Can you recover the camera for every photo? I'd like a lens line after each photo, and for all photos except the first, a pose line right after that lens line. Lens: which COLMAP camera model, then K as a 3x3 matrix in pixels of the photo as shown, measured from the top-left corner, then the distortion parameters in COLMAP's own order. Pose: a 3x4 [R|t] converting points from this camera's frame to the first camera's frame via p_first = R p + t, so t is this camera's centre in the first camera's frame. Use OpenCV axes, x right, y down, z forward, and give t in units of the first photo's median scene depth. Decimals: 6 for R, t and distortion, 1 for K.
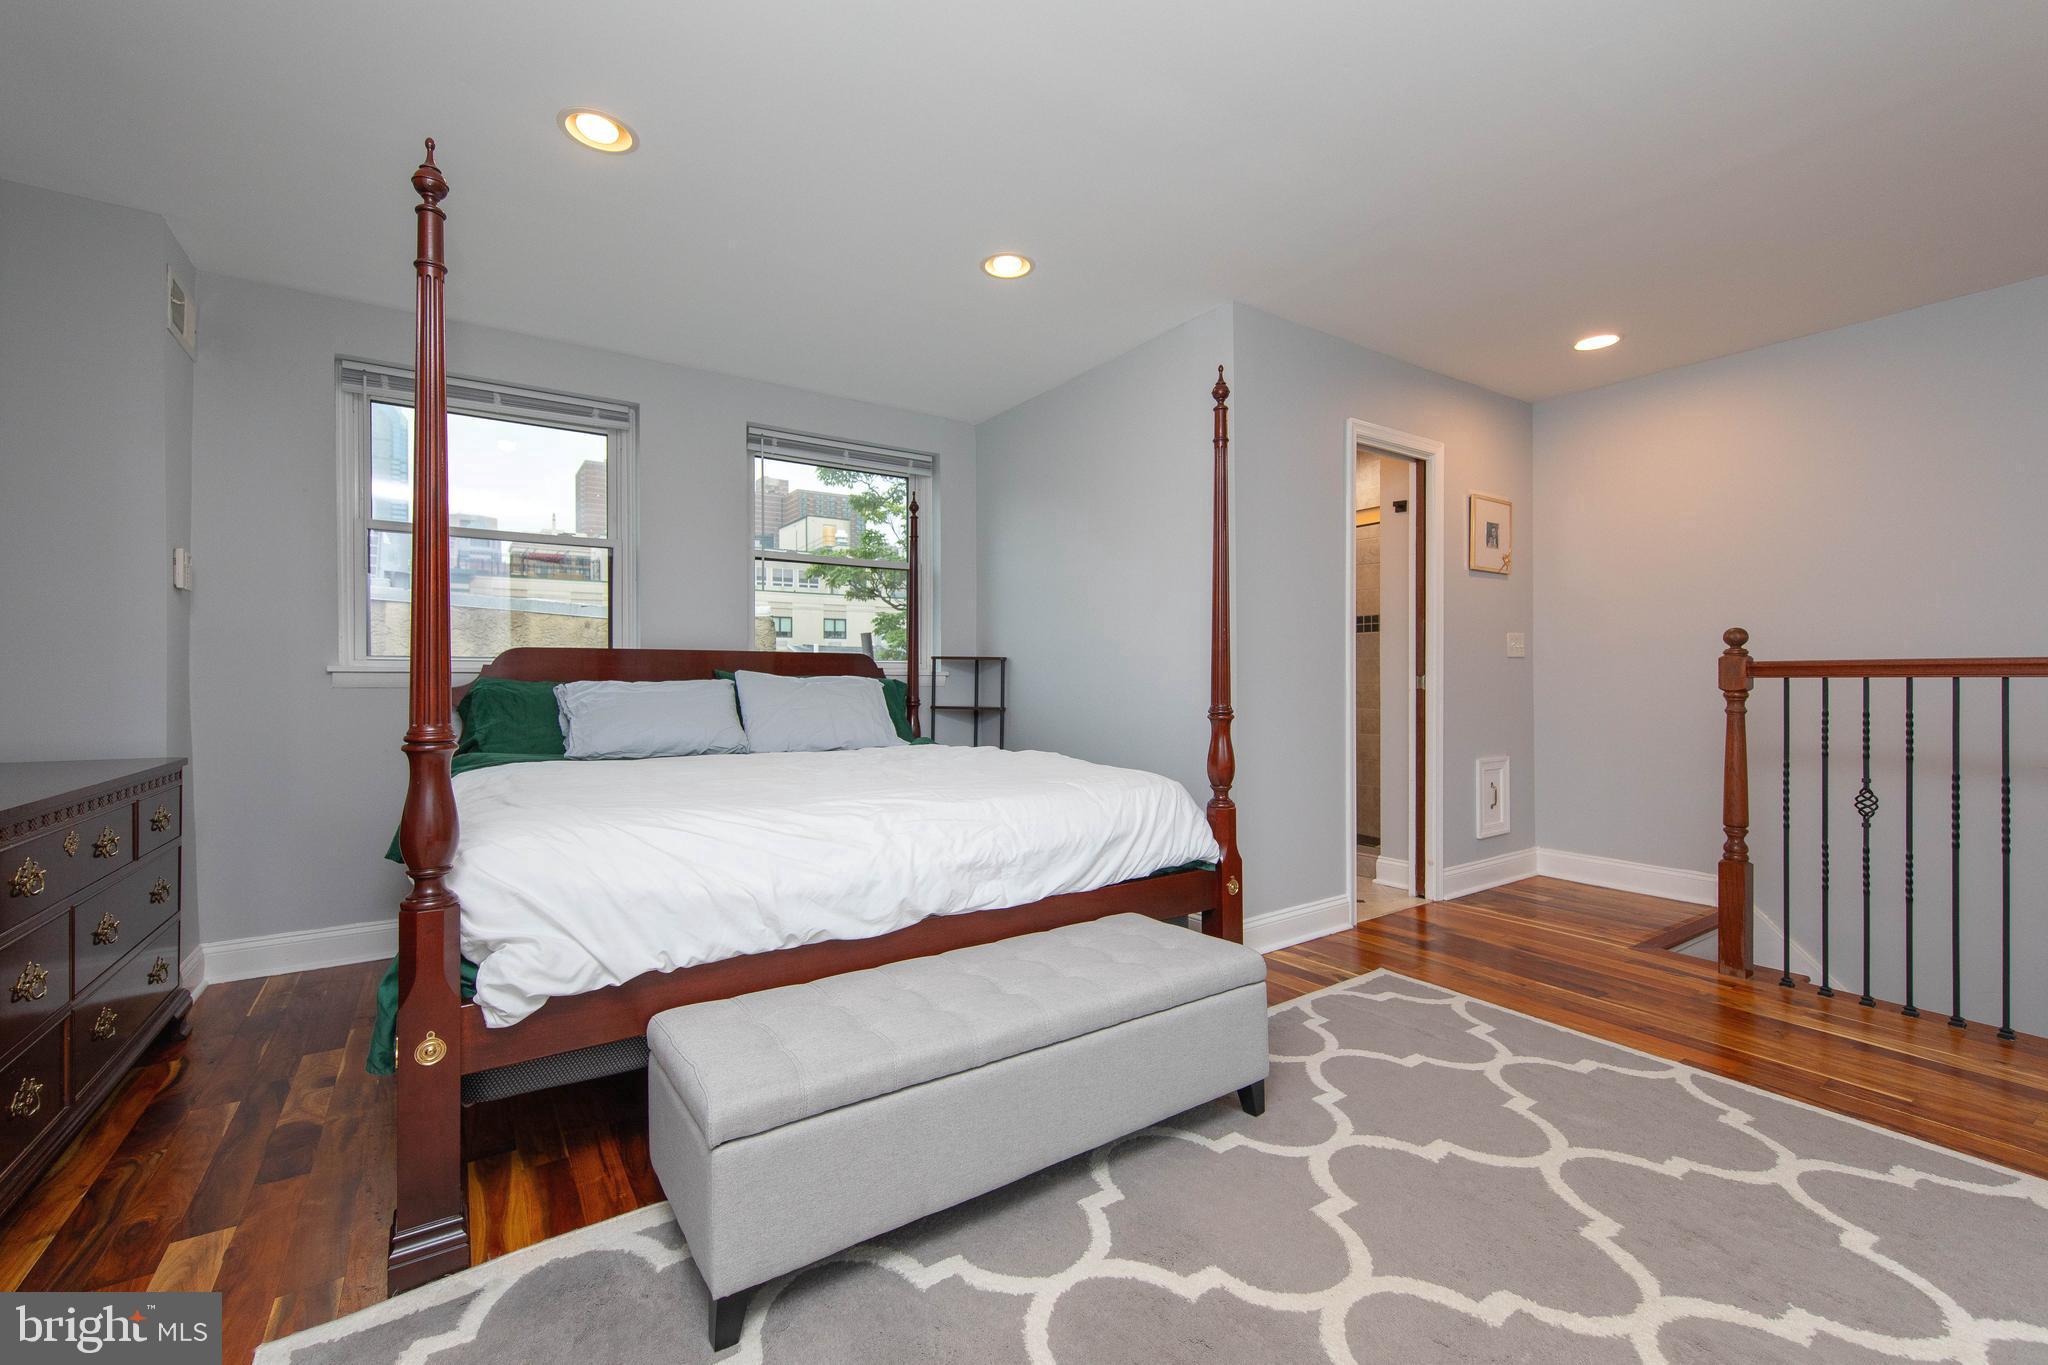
lens RADIAL K [[890.5, 0, 1024.0], [0, 890.5, 682.5], [0, 0, 1]] dist [-0.000420, -0.000097]
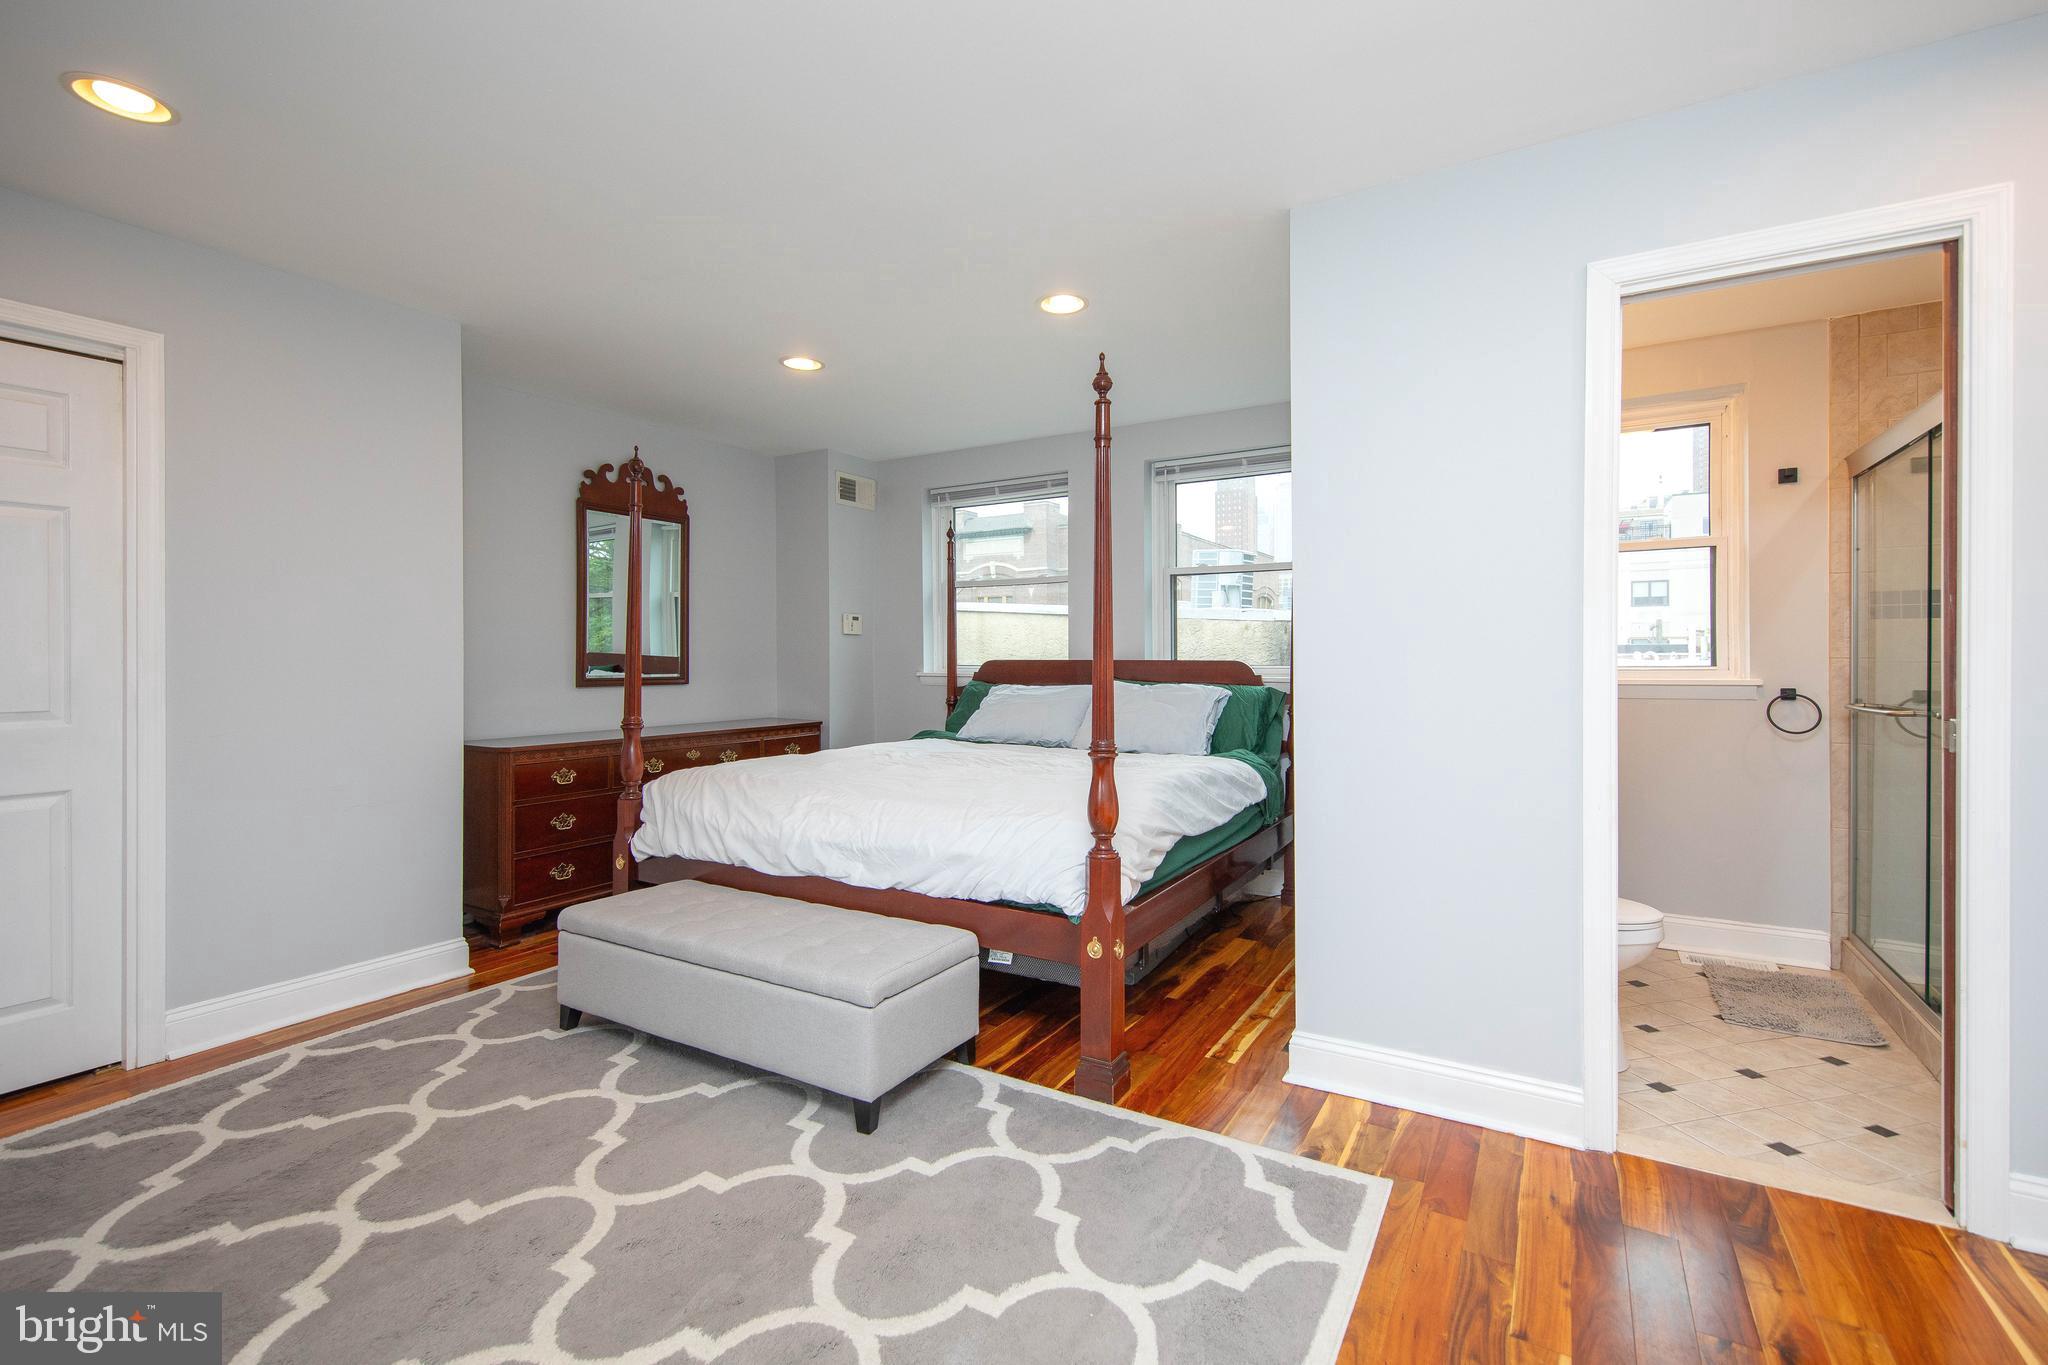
lens RADIAL K [[894.2, 0, 1026.4], [0, 894.2, 665.9], [0, 0, 1]] dist [0.000724, 0.000087]
pose [[0.403713, 0.011660, -0.914811, 0.994781], [-0.001179, 0.999925, 0.012224, -0.060333], [0.914885, -0.003856, 0.403696, 0.576382]]
